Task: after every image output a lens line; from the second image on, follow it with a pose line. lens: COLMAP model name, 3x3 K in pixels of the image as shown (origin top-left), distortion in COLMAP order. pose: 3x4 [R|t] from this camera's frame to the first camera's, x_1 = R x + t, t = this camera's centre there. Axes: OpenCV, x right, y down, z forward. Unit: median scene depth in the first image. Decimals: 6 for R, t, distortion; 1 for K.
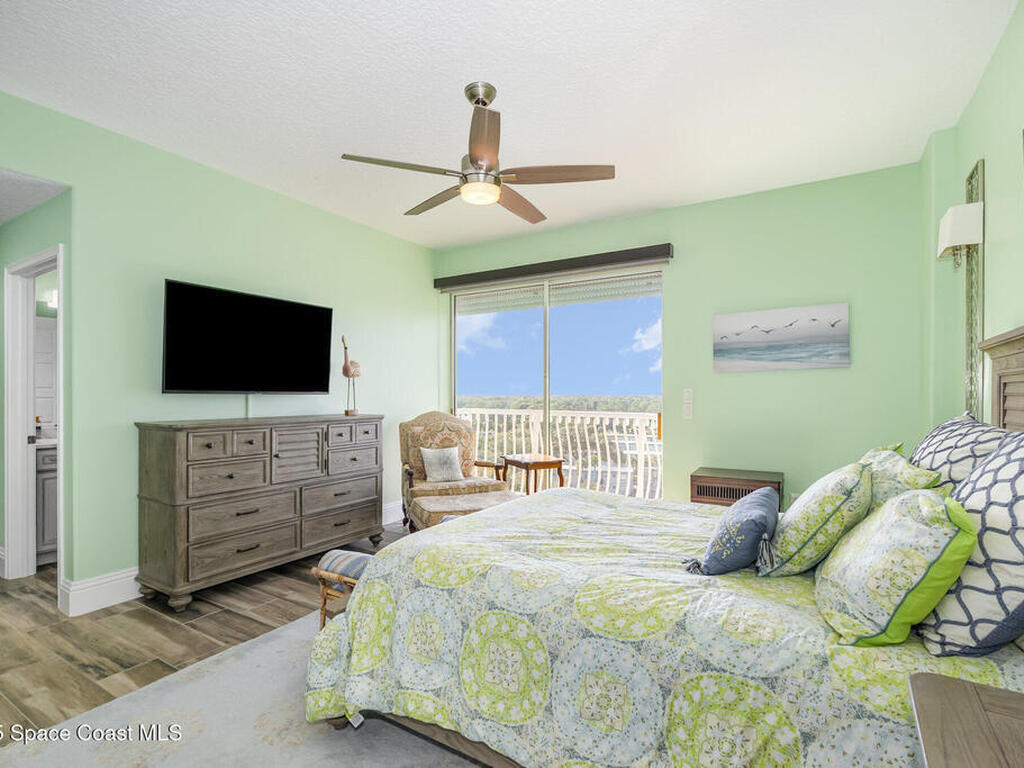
lens RADIAL K [[510.2, 0, 514.8], [0, 510.2, 391.8], [0, 0, 1]] dist [0.002784, 0.000497]
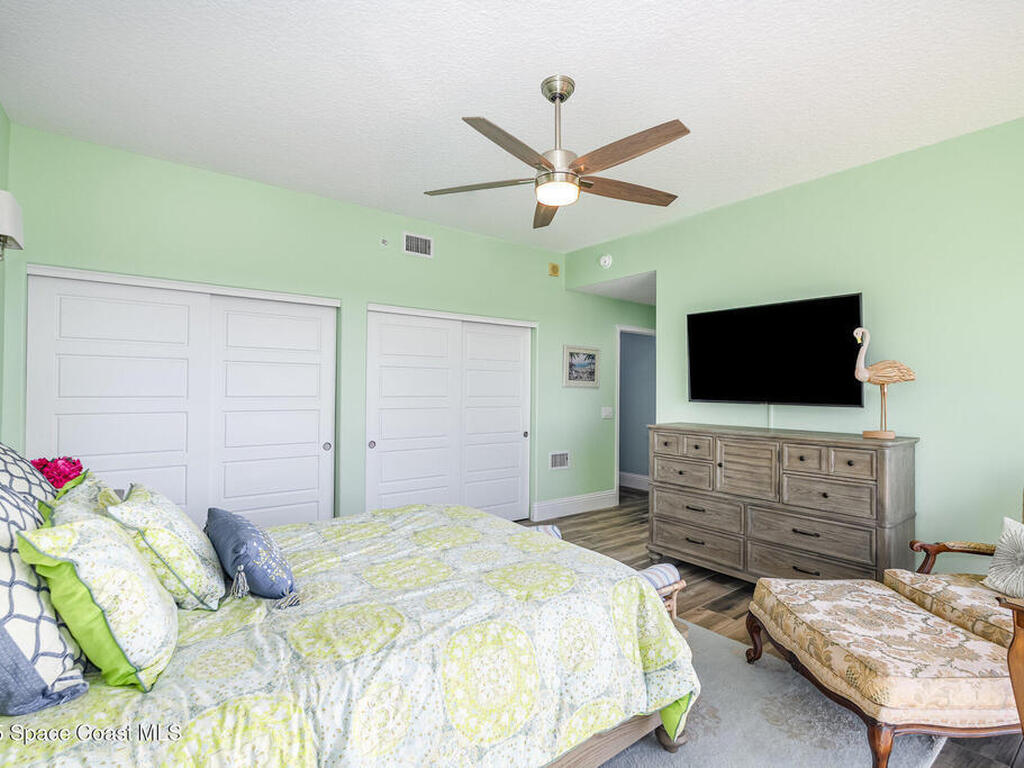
lens RADIAL K [[510.2, 0, 514.7], [0, 510.2, 383.2], [0, 0, 1]] dist [0.002784, 0.000497]
pose [[-0.348504, -0.012378, -0.937225, 0.661374], [-0.002318, 0.999921, -0.012344, -0.025446], [0.937304, -0.002129, -0.348506, 1.002351]]
